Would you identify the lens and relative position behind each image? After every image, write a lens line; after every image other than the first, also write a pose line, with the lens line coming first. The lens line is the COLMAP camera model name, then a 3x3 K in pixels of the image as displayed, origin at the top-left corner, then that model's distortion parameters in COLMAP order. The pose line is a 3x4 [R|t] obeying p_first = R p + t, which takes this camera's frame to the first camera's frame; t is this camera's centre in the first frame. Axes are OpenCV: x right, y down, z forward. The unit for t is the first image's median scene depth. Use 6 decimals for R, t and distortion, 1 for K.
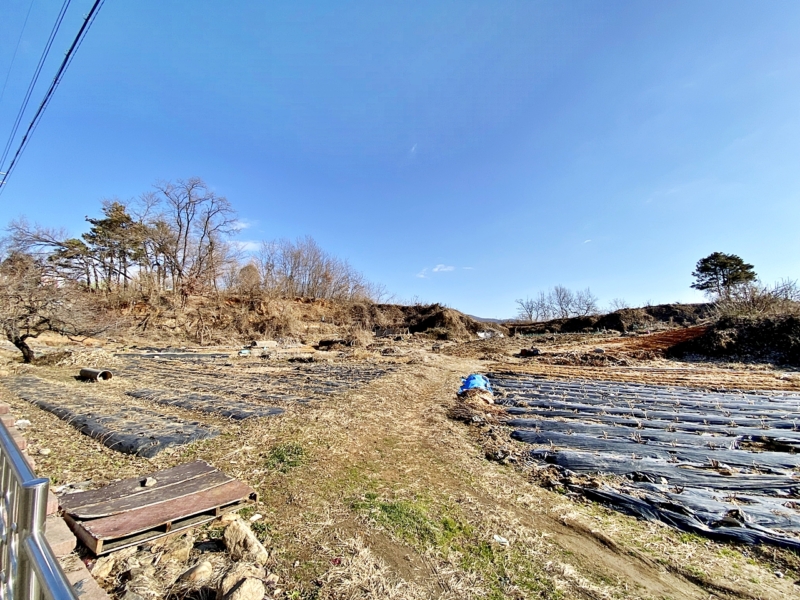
lens RADIAL K [[316.6, 0, 400.0], [0, 316.6, 300.0], [0, 0, 1]] dist [-0.001099, -0.012082]
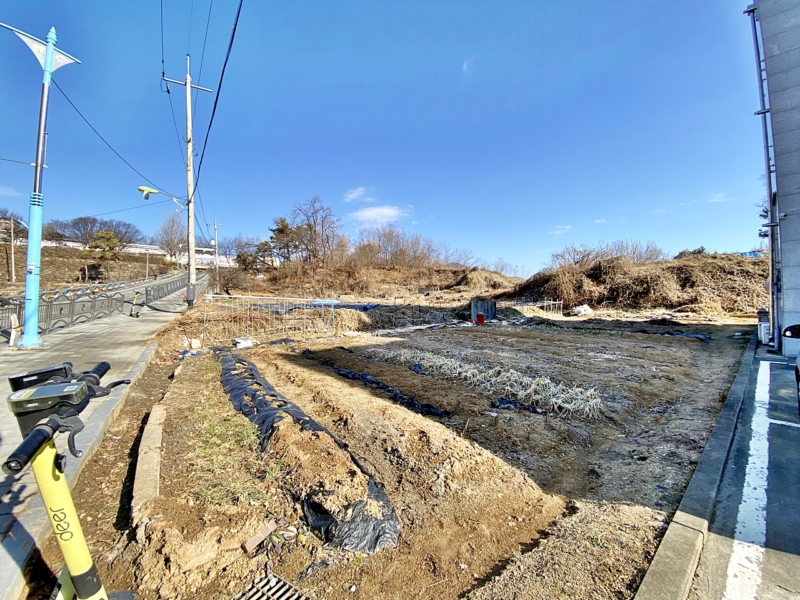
lens RADIAL K [[319.0, 0, 413.6], [0, 319.0, 291.5], [0, 0, 1]] dist [0.002180, -0.011539]
pose [[0.890979, -0.009092, -0.453953, 0.550722], [0.049331, 0.995819, 0.076878, -0.001858], [0.451356, -0.090891, 0.887703, -0.279943]]
